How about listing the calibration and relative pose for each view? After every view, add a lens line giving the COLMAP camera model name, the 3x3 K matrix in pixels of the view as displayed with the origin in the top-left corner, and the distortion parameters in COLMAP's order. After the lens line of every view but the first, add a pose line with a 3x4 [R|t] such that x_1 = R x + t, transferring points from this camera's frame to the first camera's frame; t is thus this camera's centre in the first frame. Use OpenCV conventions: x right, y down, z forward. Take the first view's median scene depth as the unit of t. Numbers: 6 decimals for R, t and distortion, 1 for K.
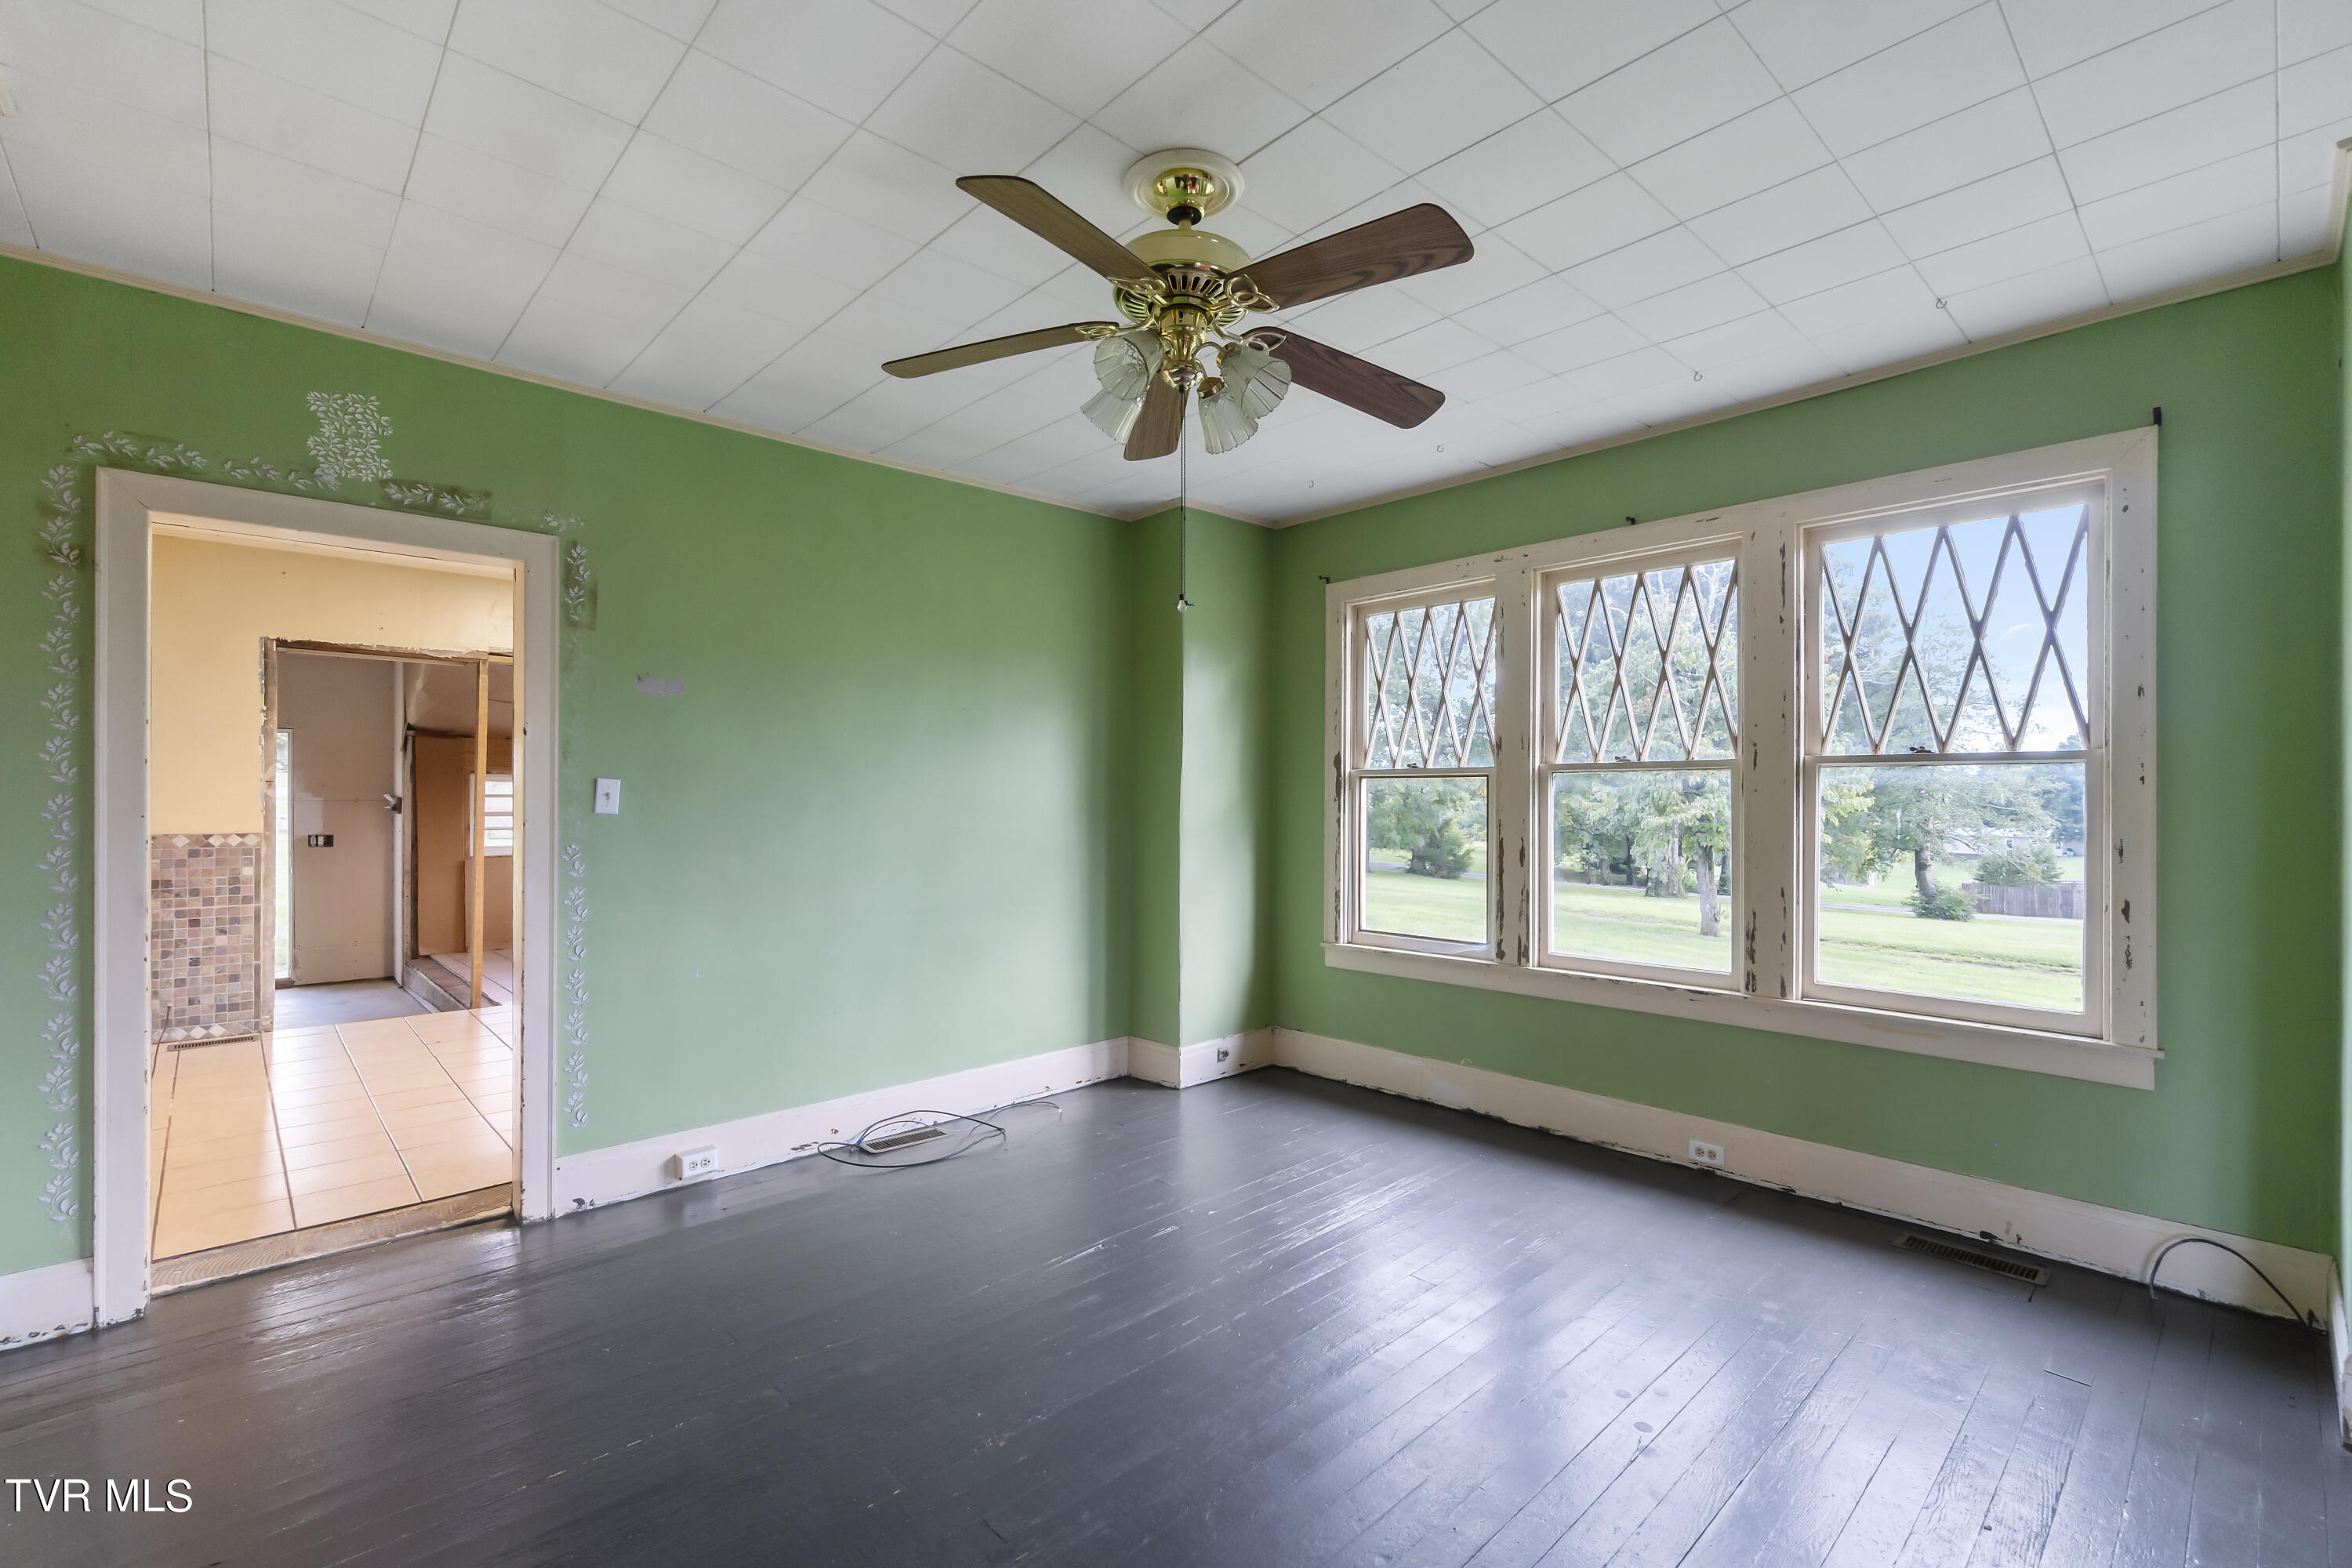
lens RADIAL K [[1029.9, 0, 1174.7], [0, 1029.9, 796.5], [0, 0, 1]] dist [-0.000402, 0.000154]
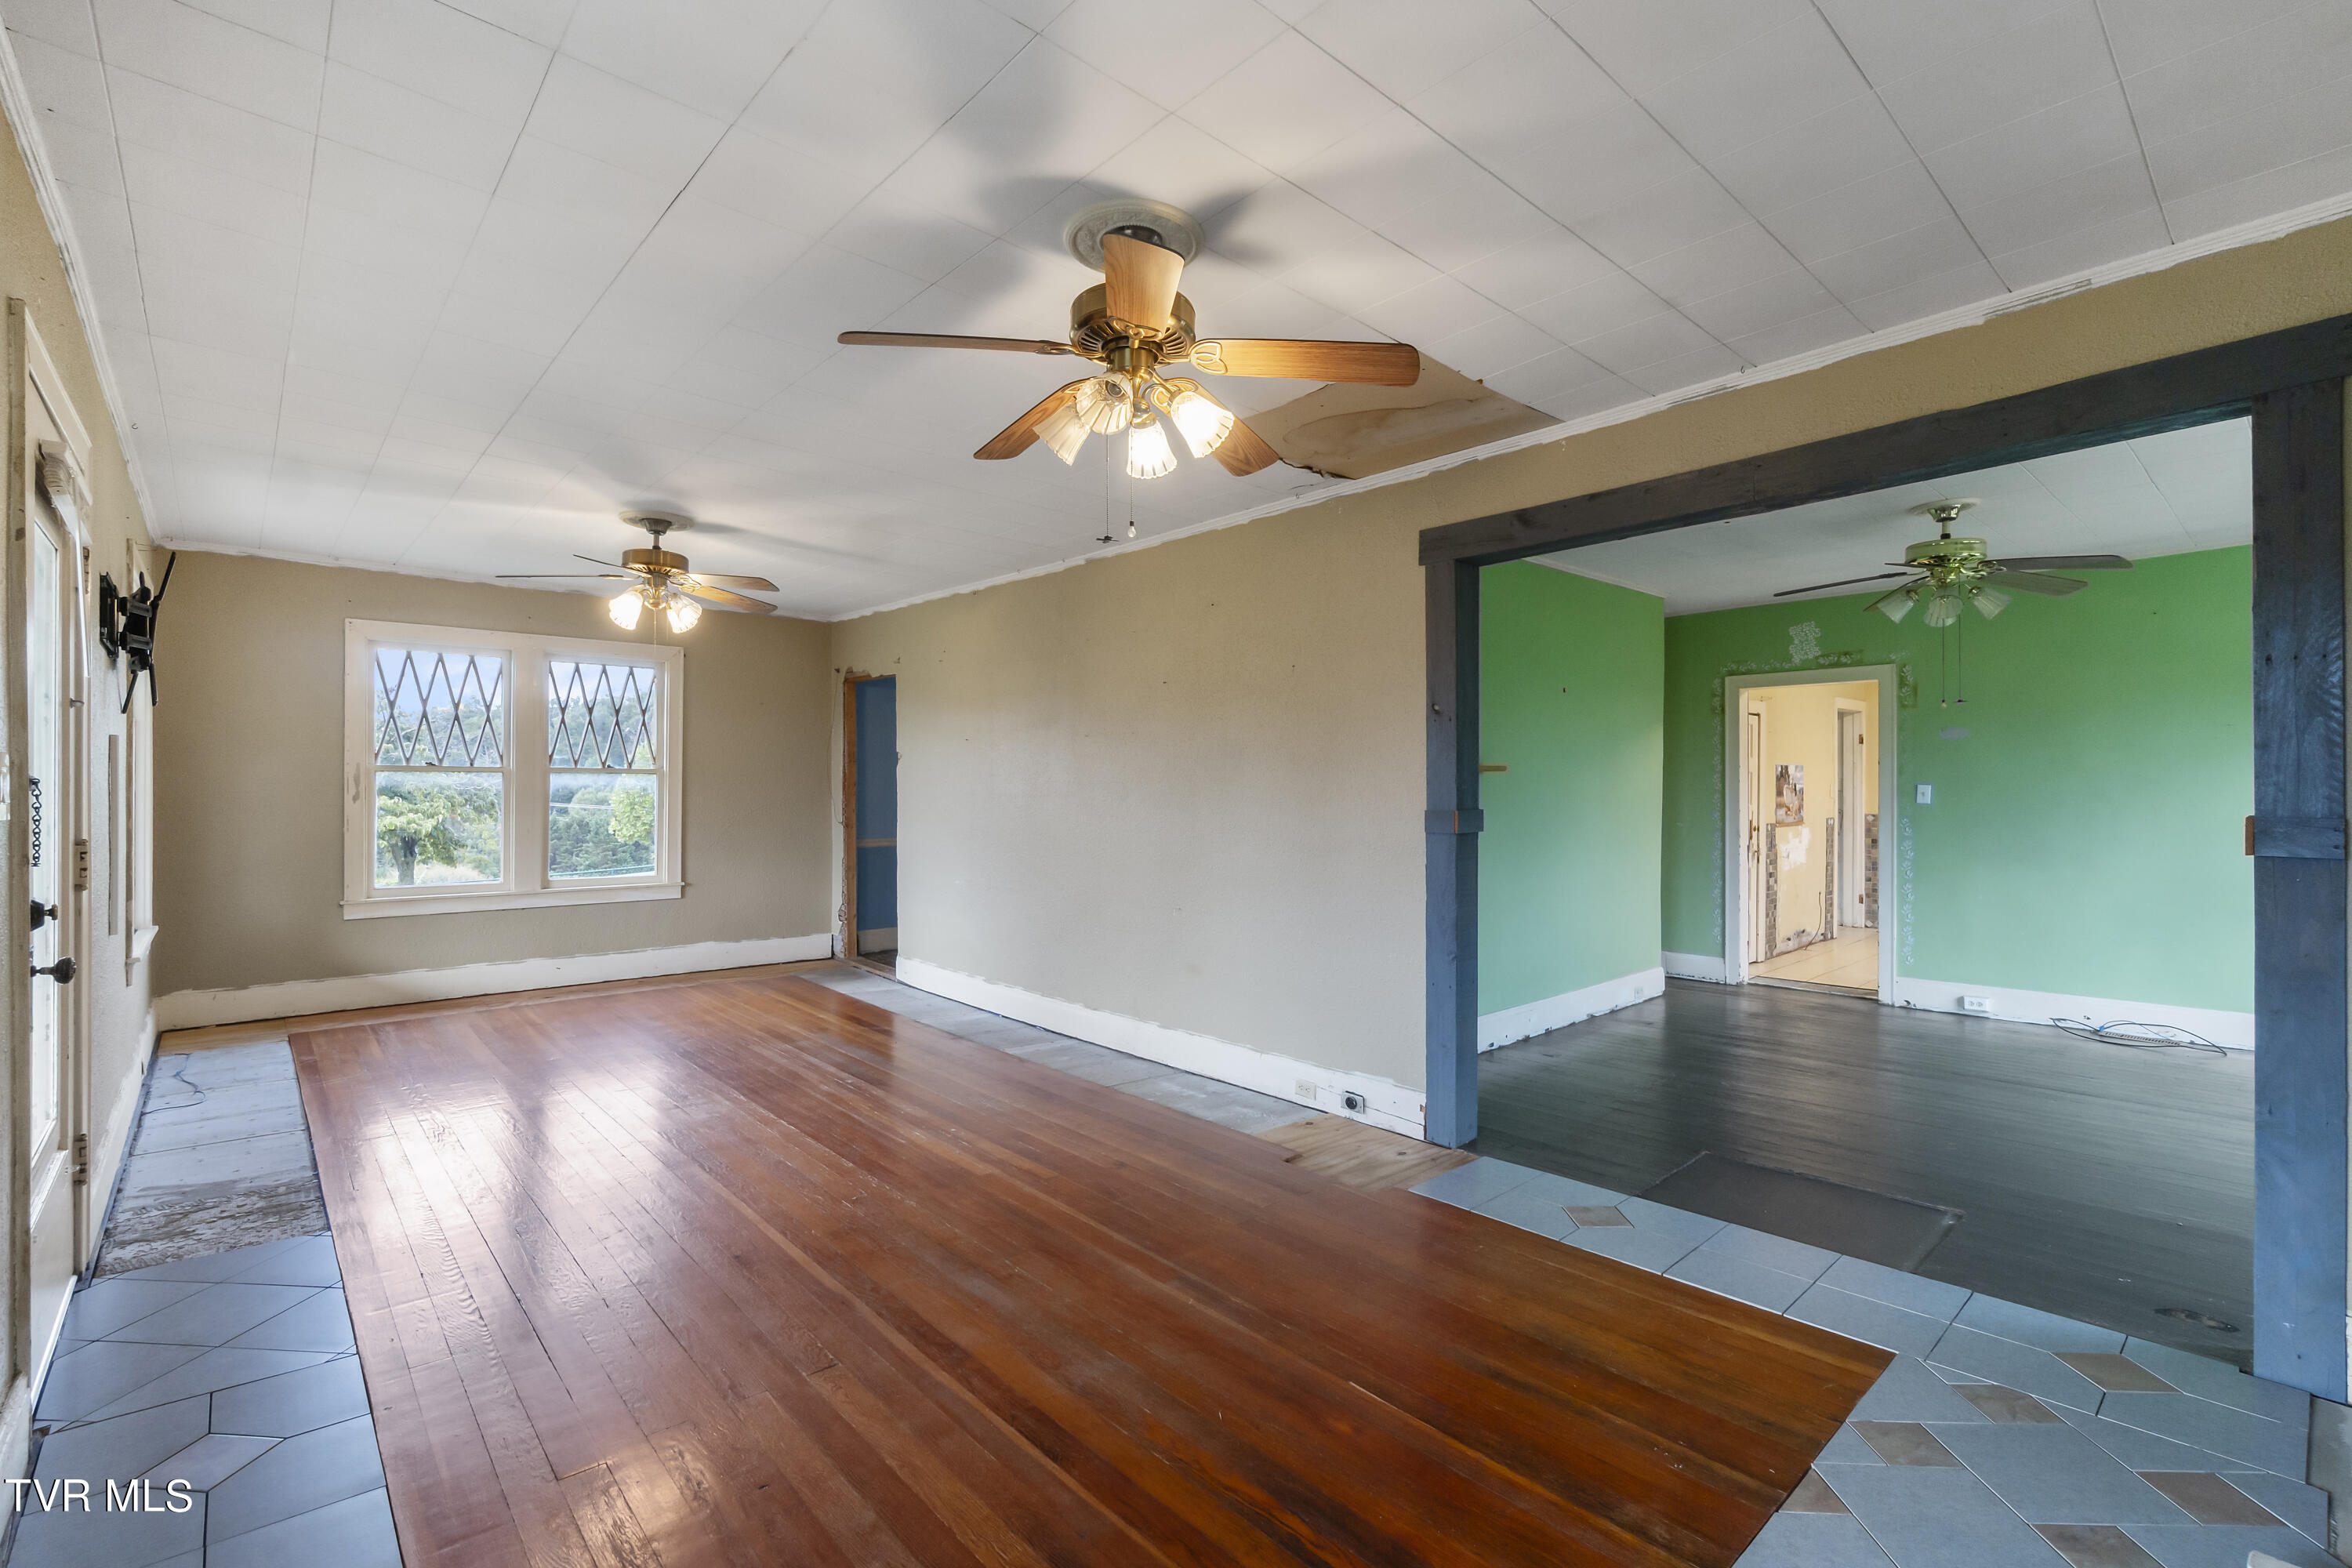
lens RADIAL K [[1046.5, 0, 1166.4], [0, 1046.5, 788.8], [0, 0, 1]] dist [-0.002030, 0.000063]
pose [[-0.023604, -0.003269, -0.999716, 1.261840], [-0.001466, 0.999994, -0.003236, -0.001475], [0.999720, 0.001389, -0.023608, -0.314097]]
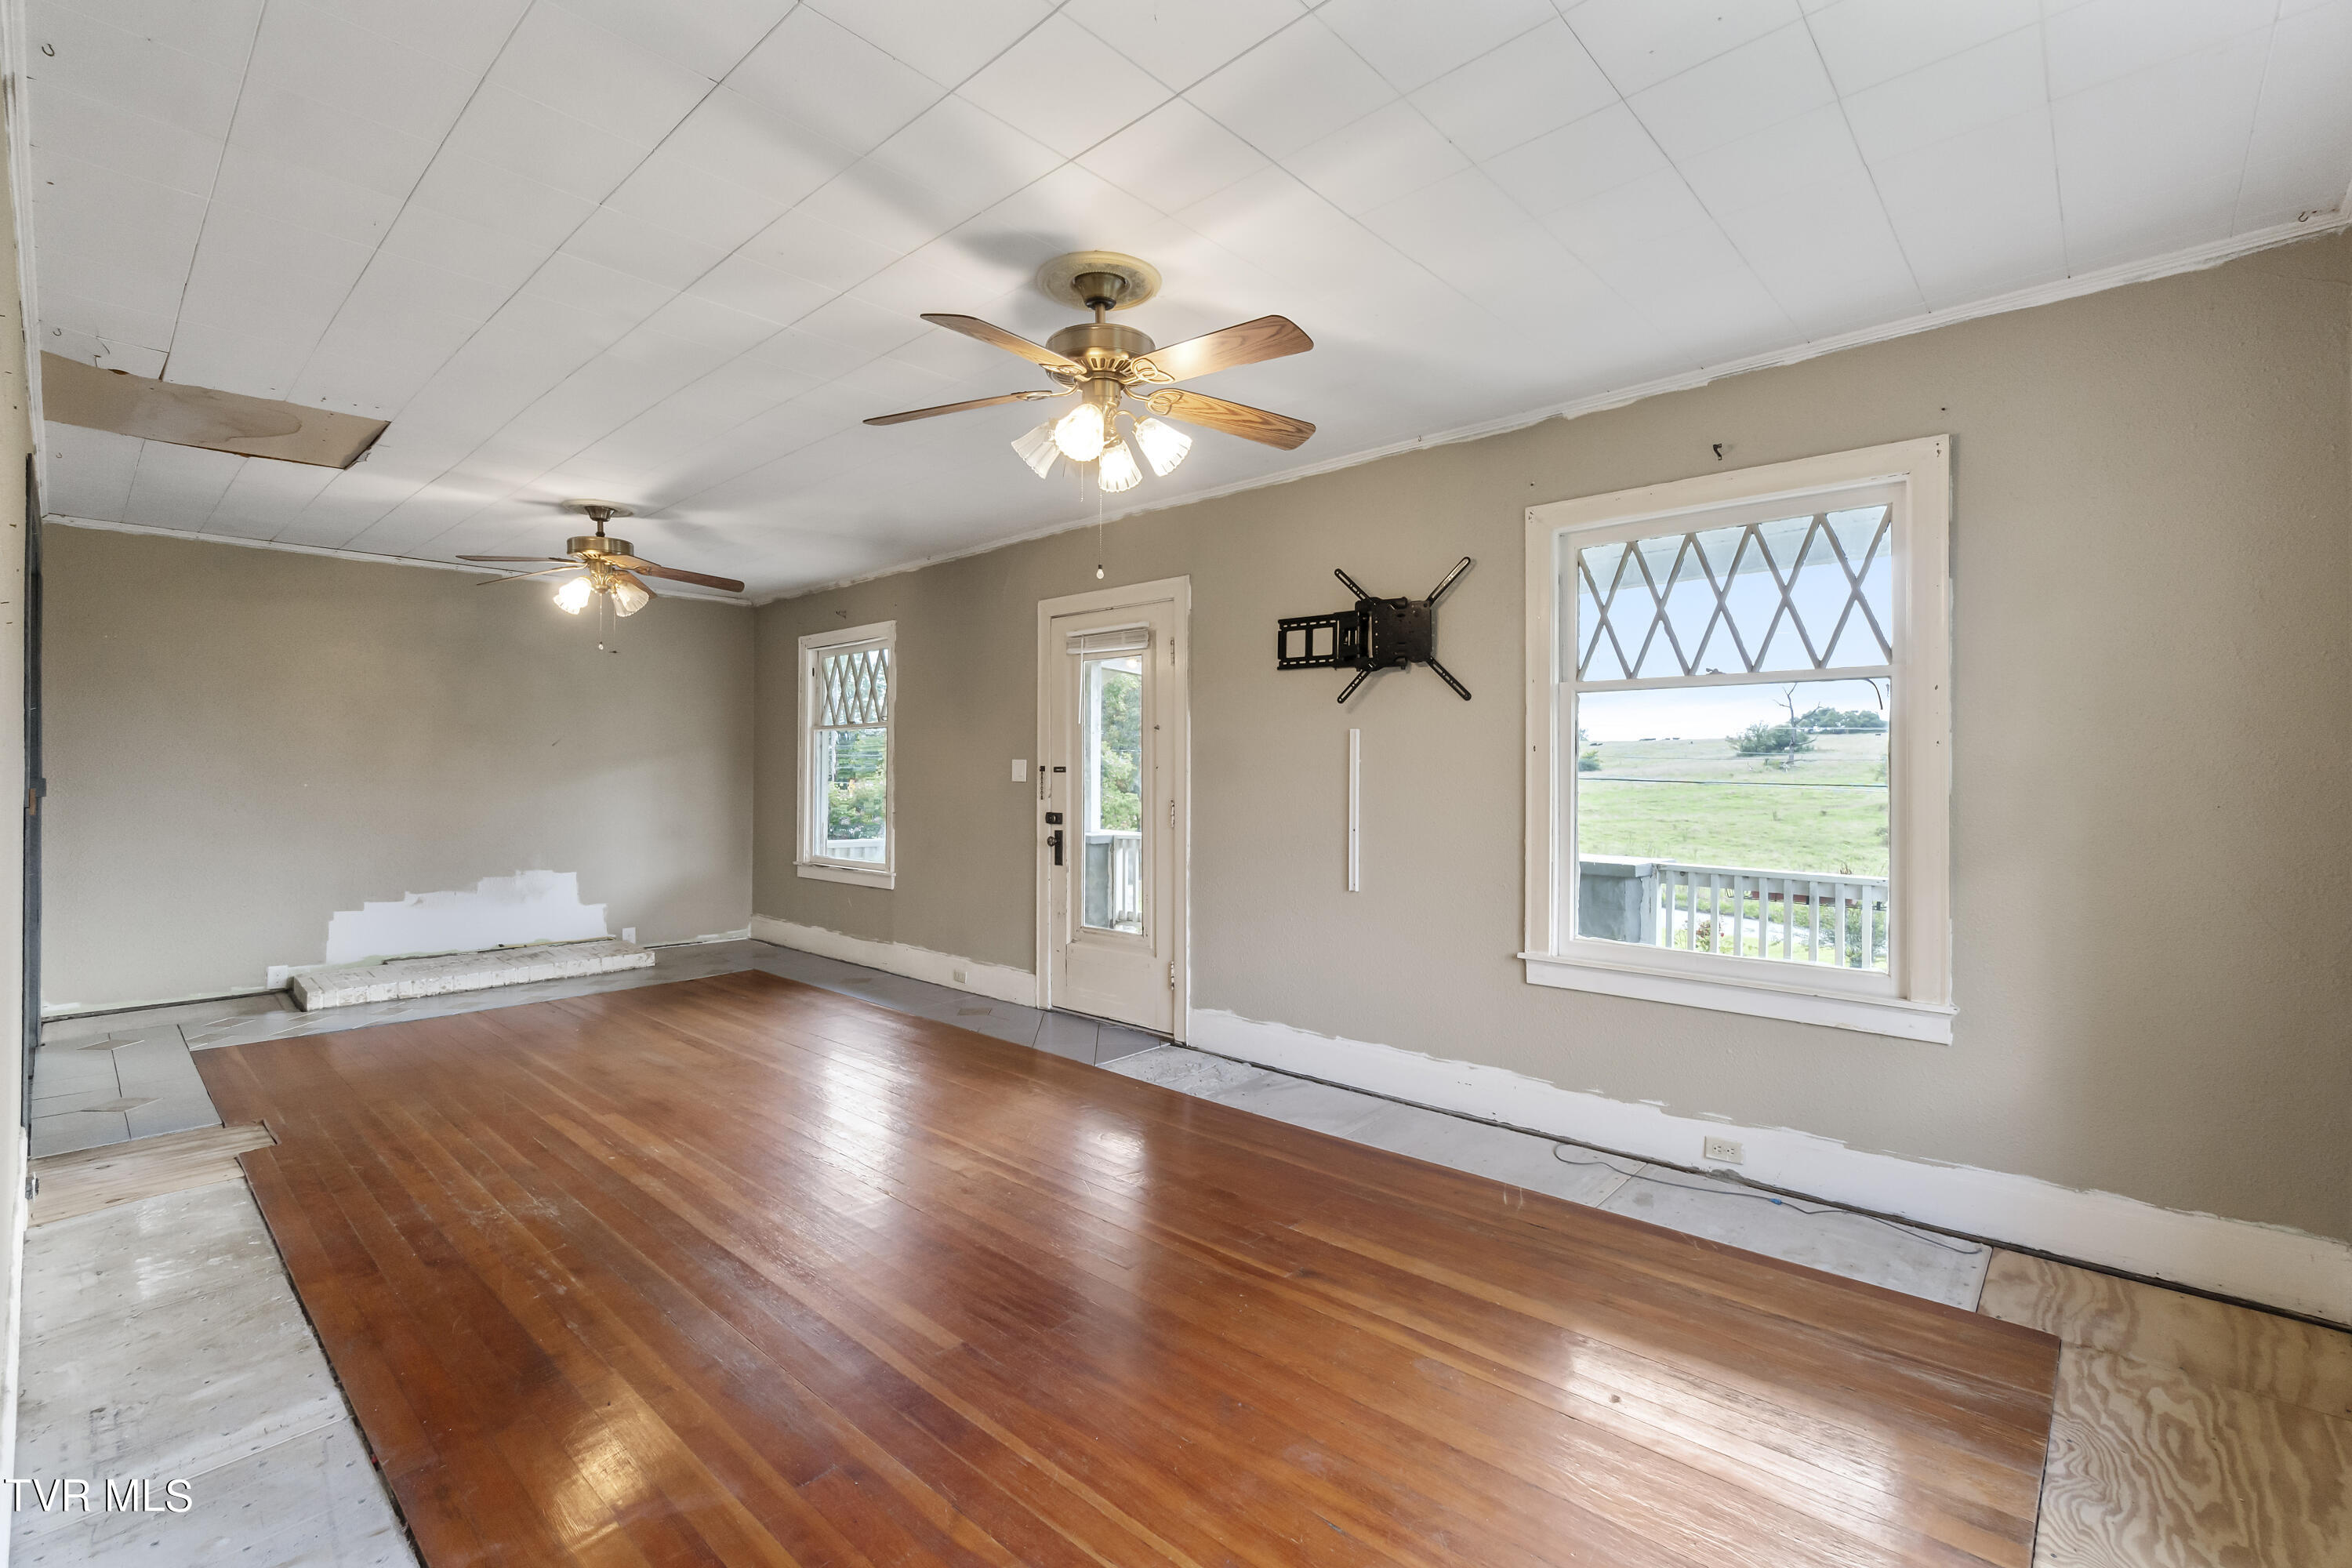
lens RADIAL K [[1031.7, 0, 1177.9], [0, 1031.7, 776.0], [0, 0, 1]] dist [-0.012538, 0.000286]
pose [[-0.082010, -0.004296, 0.996622, -0.813726], [-0.005352, 0.999978, 0.003870, -0.003491], [-0.996617, -0.005017, -0.082032, -1.003430]]
